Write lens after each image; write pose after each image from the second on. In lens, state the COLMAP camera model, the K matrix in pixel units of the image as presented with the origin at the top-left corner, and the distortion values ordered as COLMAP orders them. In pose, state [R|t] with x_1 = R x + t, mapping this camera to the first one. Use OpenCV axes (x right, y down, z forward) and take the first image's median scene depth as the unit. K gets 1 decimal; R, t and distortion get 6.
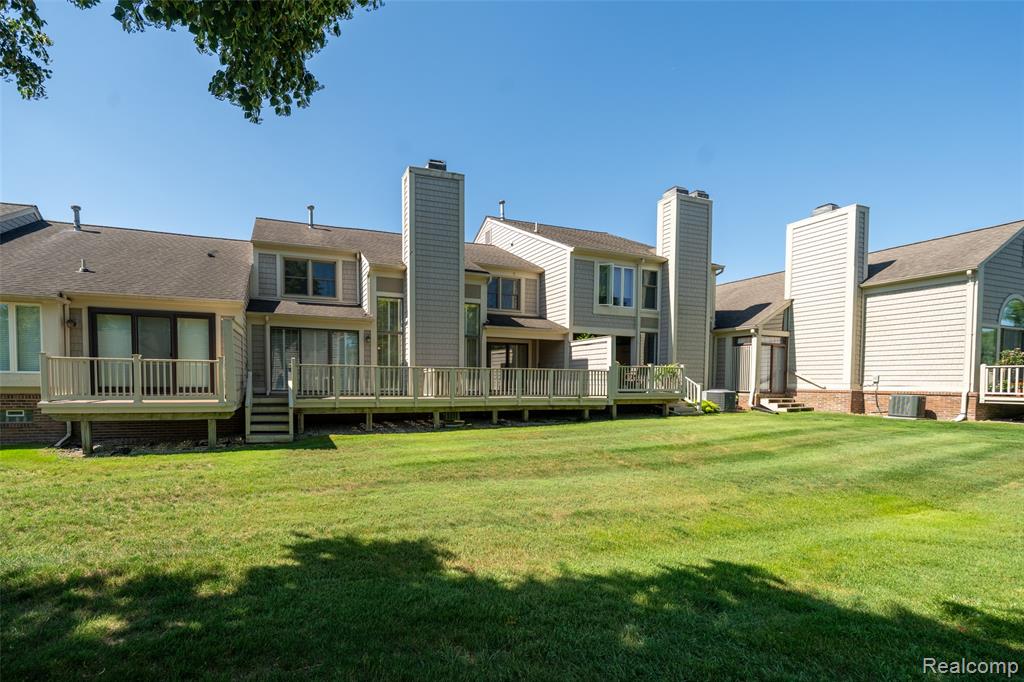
lens RADIAL K [[348.2, 0, 515.1], [0, 348.2, 341.2], [0, 0, 1]] dist [-0.000368, 0.000065]
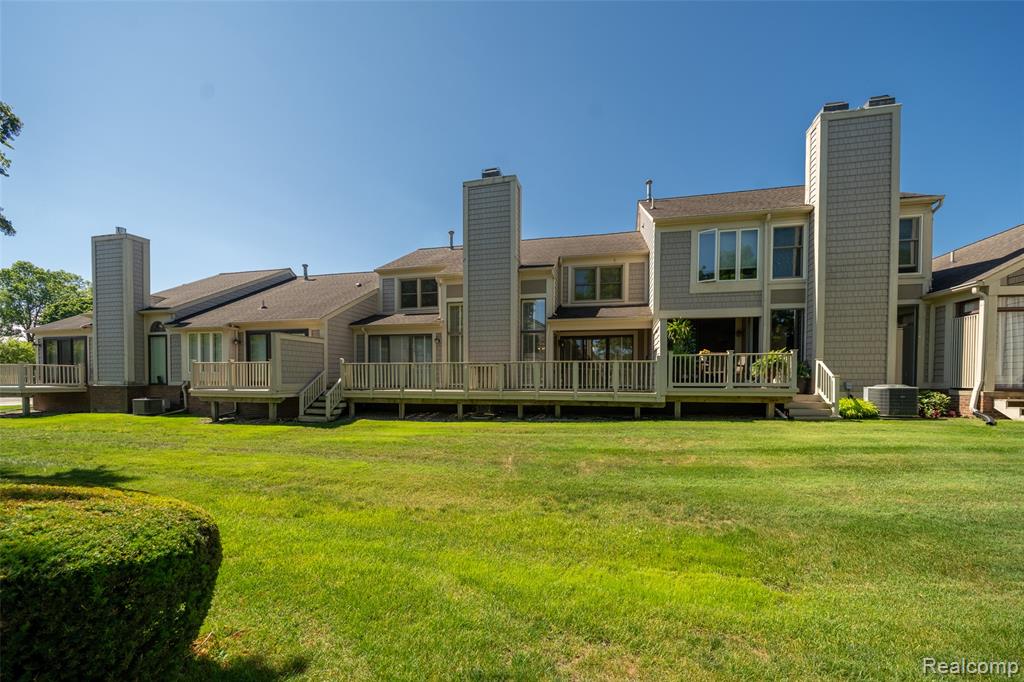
lens RADIAL K [[347.1, 0, 511.9], [0, 347.1, 337.8], [0, 0, 1]] dist [-0.000830, -0.000061]
pose [[0.883053, -0.061795, -0.465187, 0.273242], [0.062109, 0.997962, -0.014668, 0.014854], [0.465145, -0.015939, 0.885091, 0.077494]]
